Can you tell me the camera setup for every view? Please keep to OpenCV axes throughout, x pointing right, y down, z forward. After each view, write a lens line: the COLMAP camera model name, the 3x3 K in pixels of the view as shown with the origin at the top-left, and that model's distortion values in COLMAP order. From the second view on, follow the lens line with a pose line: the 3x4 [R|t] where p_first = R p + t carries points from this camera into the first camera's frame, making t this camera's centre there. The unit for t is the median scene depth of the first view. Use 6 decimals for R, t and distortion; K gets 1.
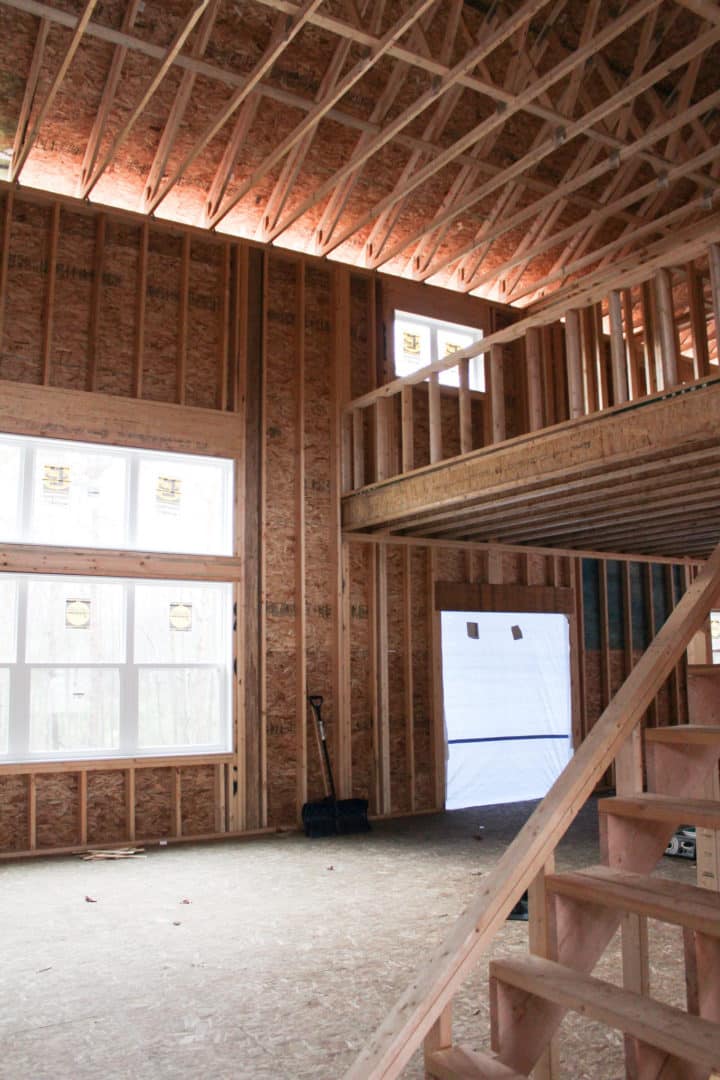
lens RADIAL K [[900.9, 0, 360.0], [0, 900.9, 540.0], [0, 0, 1]] dist [-0.166885, 0.145938]
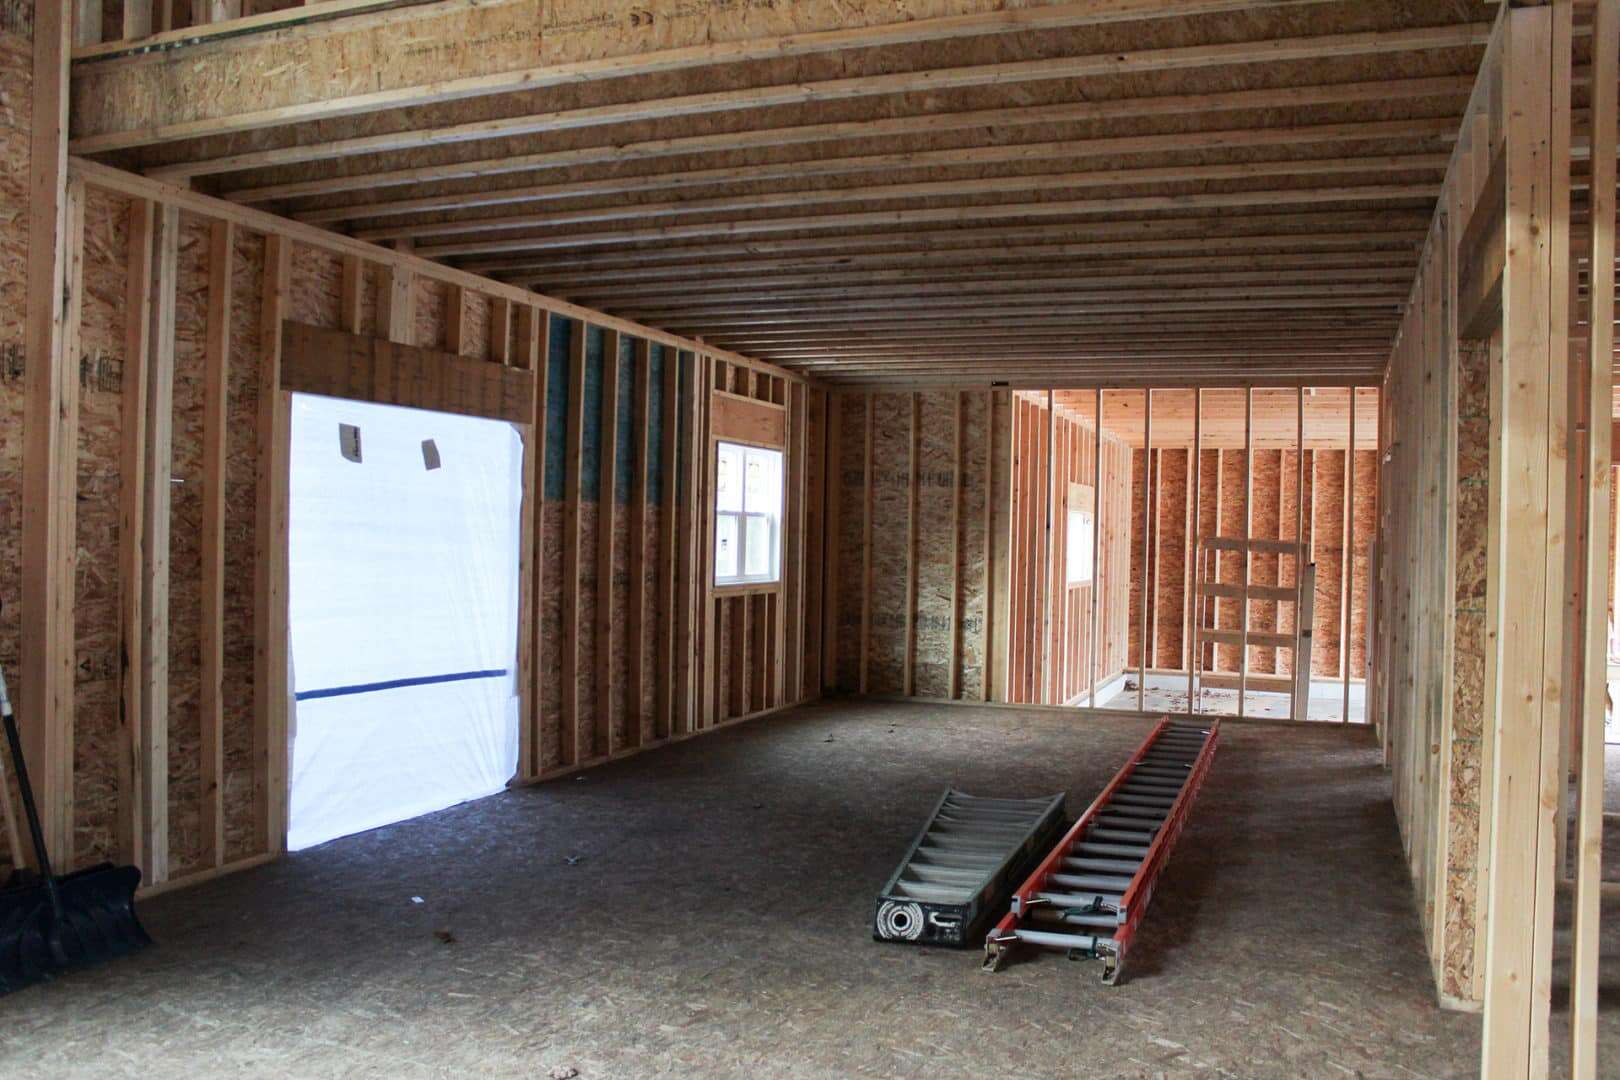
lens RADIAL K [[1351.4, 0, 810.0], [0, 1351.4, 540.0], [0, 0, 1]] dist [-0.166885, 0.145938]
pose [[0.797054, 0.020573, 0.603557, -0.091773], [-0.109743, 0.987714, 0.111258, 0.053913], [-0.593853, -0.154914, 0.789519, 0.366704]]
